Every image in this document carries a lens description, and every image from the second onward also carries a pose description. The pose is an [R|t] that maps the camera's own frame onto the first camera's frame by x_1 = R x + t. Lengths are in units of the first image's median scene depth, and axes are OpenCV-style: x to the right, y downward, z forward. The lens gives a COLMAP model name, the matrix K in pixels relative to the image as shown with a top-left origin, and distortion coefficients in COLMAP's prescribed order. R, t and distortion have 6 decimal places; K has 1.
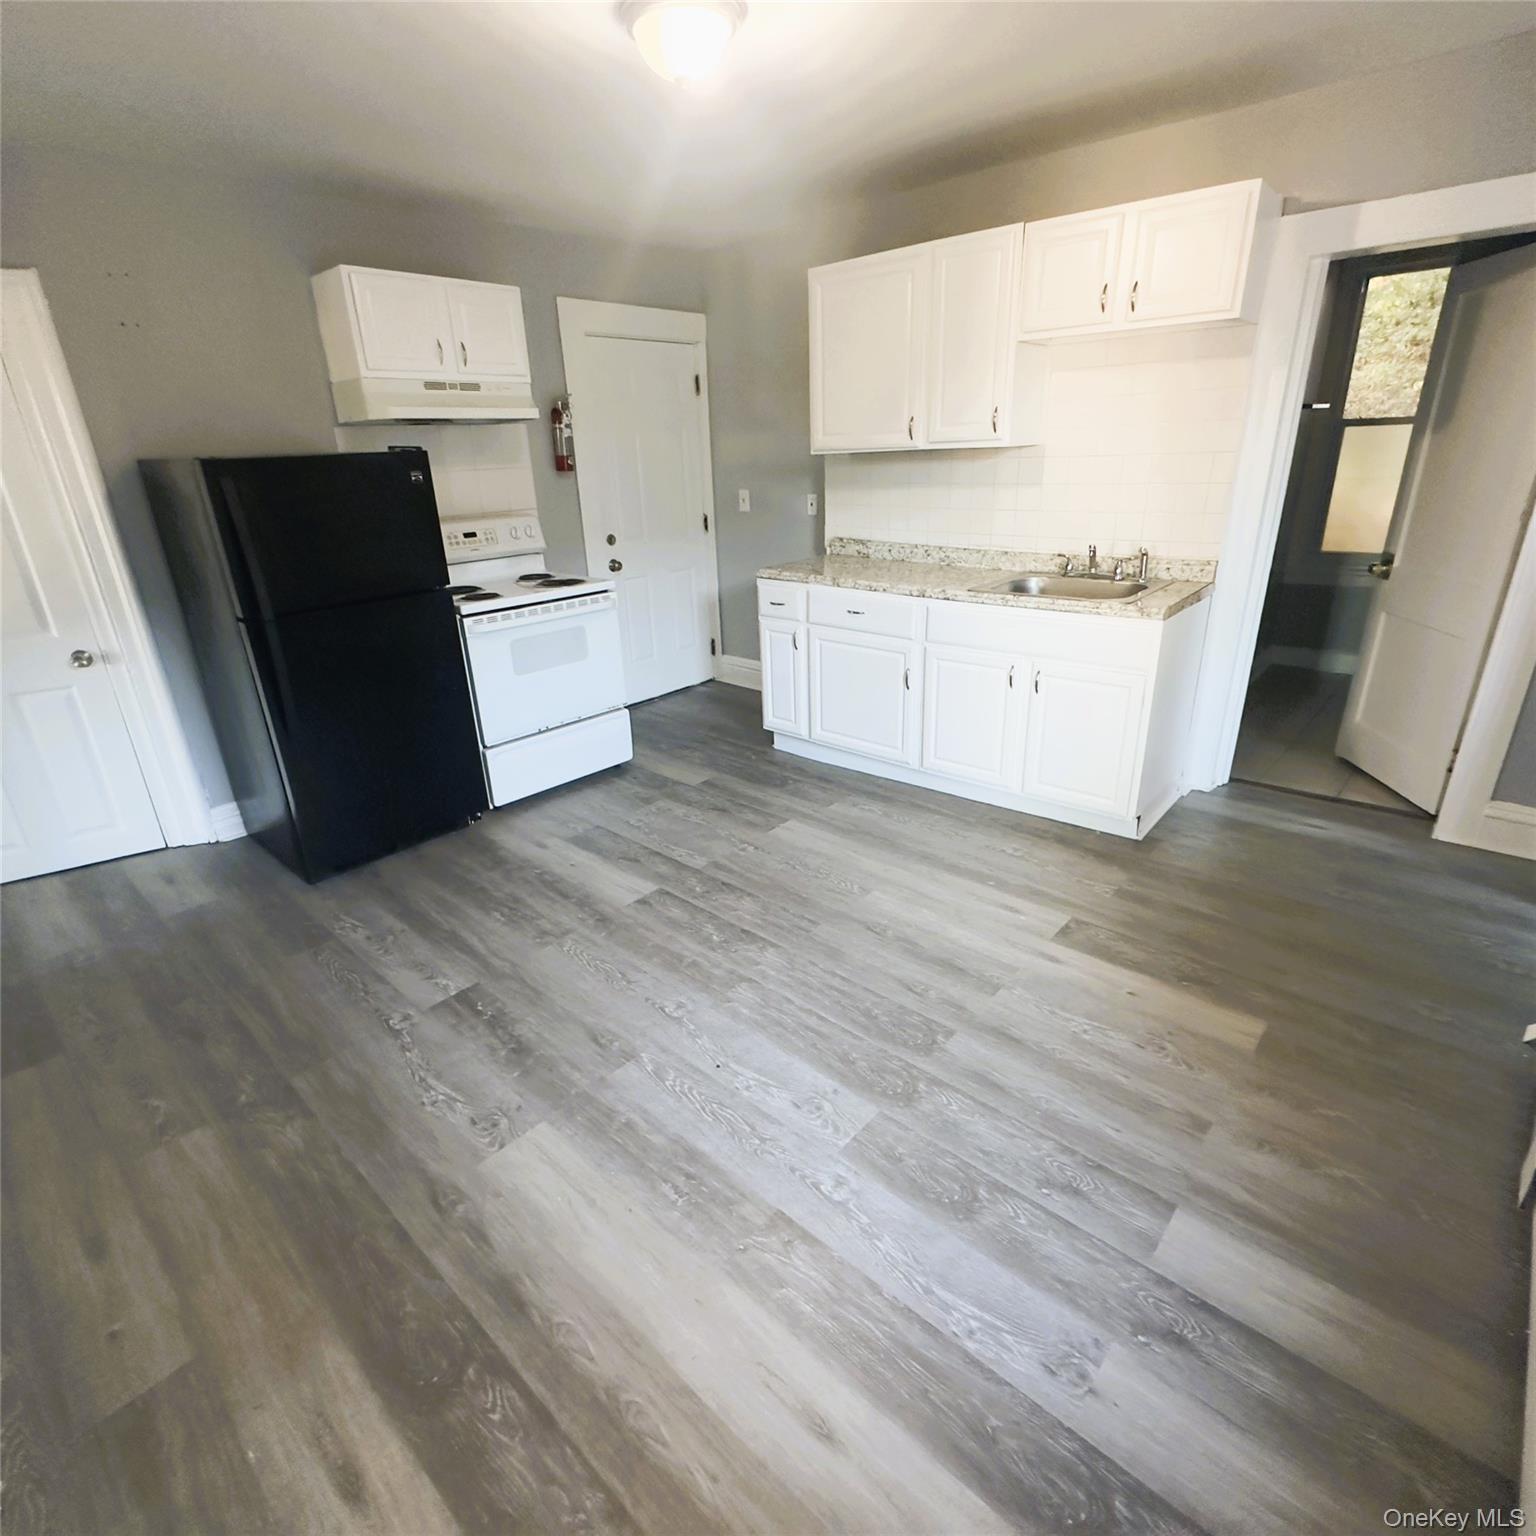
lens RADIAL K [[809.9, 0, 766.1], [0, 809.9, 767.0], [0, 0, 1]] dist [-0.001539, -0.001257]
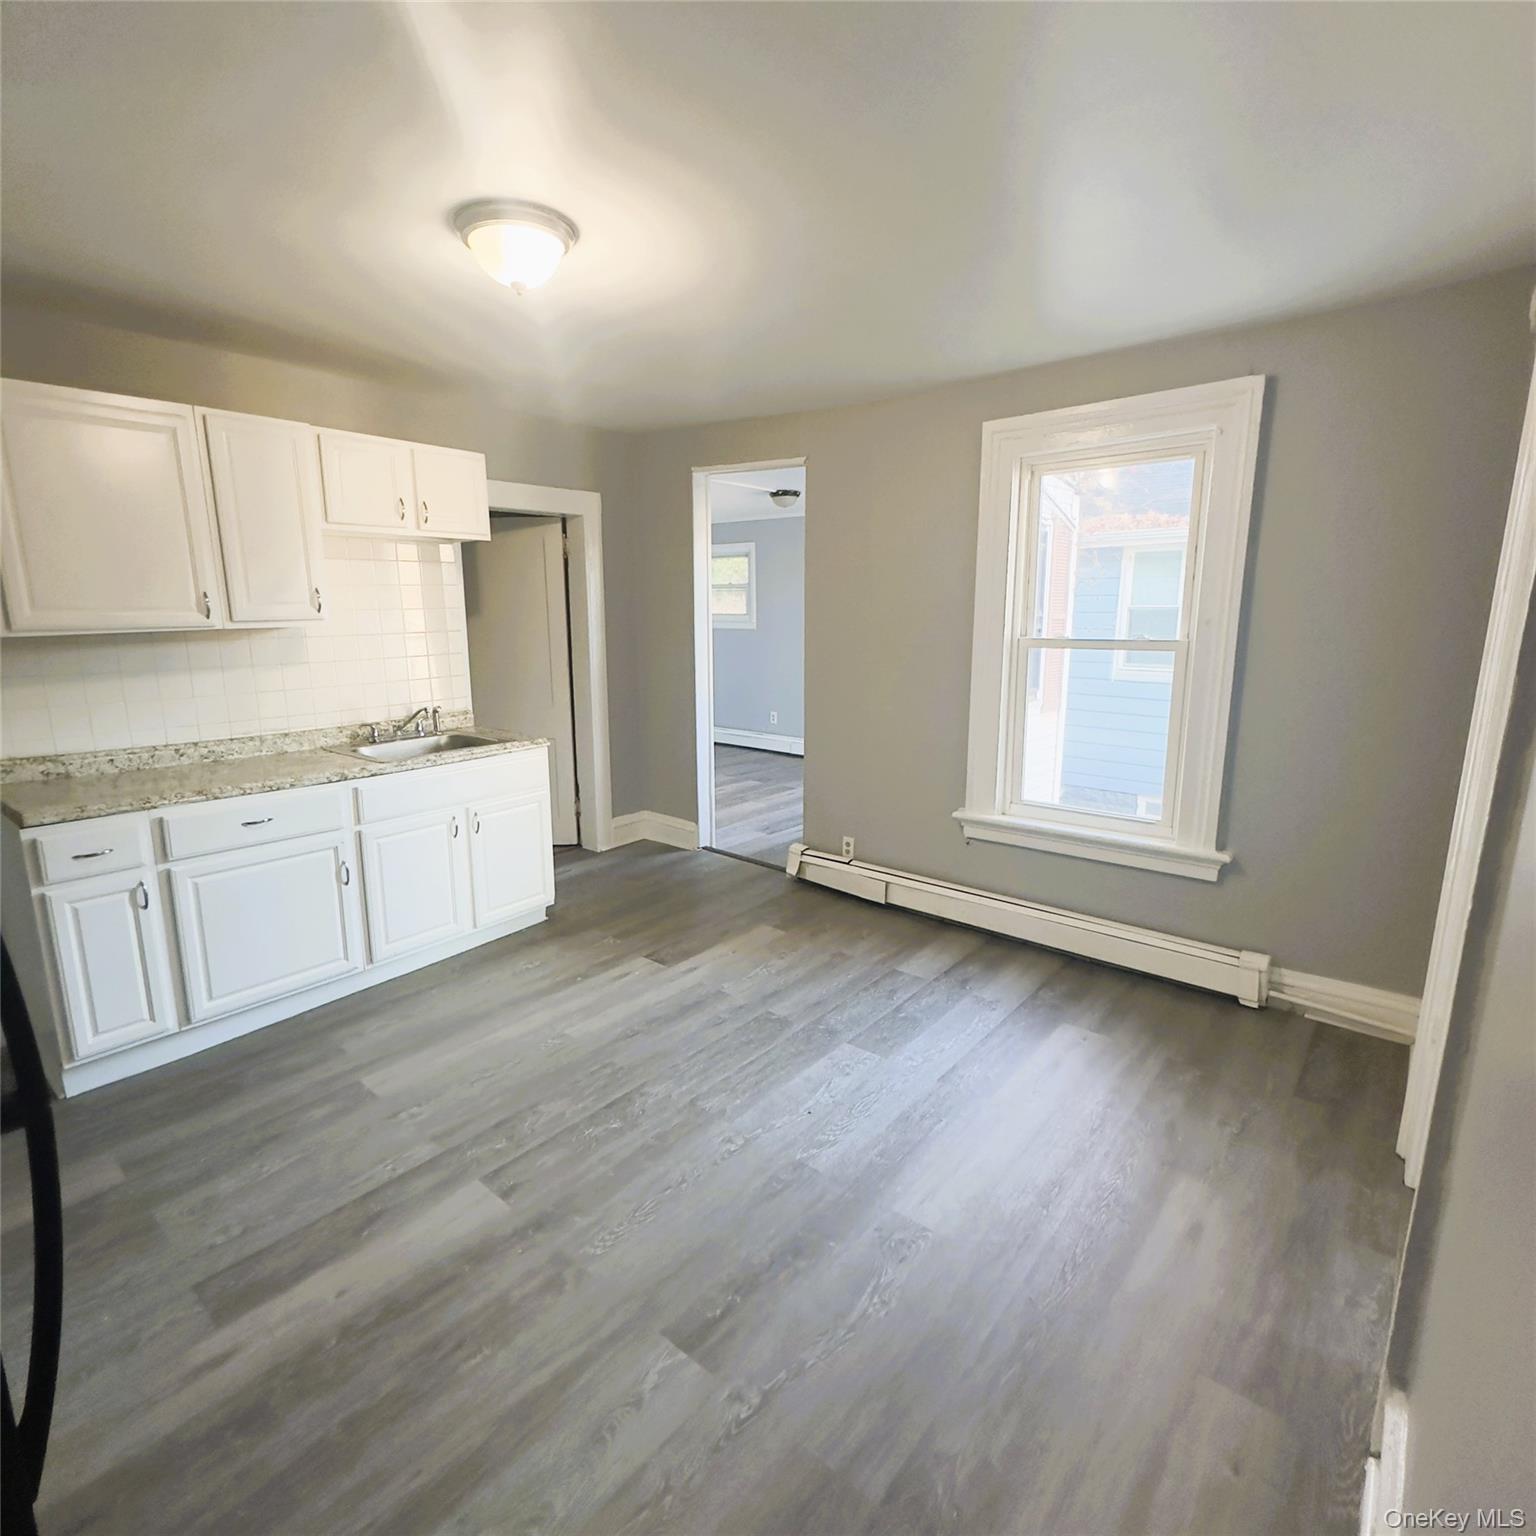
lens RADIAL K [[809.9, 0, 763.8], [0, 809.9, 764.6], [0, 0, 1]] dist [-0.001539, -0.001257]
pose [[-0.029303, -0.159520, 0.986760, -0.899740], [0.377350, 0.912371, 0.158700, -0.240474], [-0.925607, 0.377004, 0.033460, 0.655574]]
